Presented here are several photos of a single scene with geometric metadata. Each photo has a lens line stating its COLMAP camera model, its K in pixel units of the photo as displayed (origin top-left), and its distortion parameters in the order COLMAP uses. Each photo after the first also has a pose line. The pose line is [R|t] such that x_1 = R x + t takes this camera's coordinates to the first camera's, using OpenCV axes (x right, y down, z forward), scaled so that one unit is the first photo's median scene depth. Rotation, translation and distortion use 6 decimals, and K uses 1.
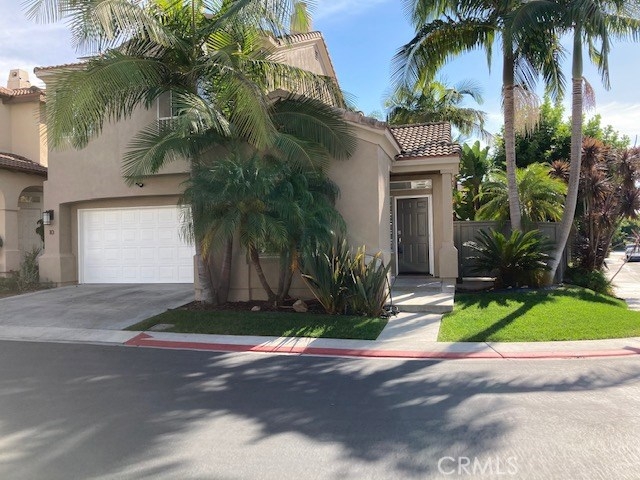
lens RADIAL K [[469.0, 0, 320.0], [0, 469.0, 240.0], [0, 0, 1]] dist [-0.044986, -0.000599]
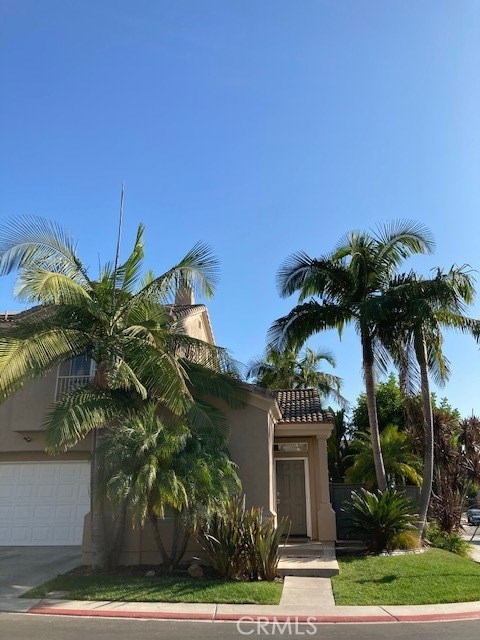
lens RADIAL K [[511.6, 0, 240.0], [0, 511.6, 320.0], [0, 0, 1]] dist [-0.001067, 0.000697]
pose [[0.979451, 0.083691, 0.183498, -0.159624], [-0.020903, 0.947062, -0.320371, -0.015047], [-0.200596, 0.309952, 0.929350, -0.171317]]
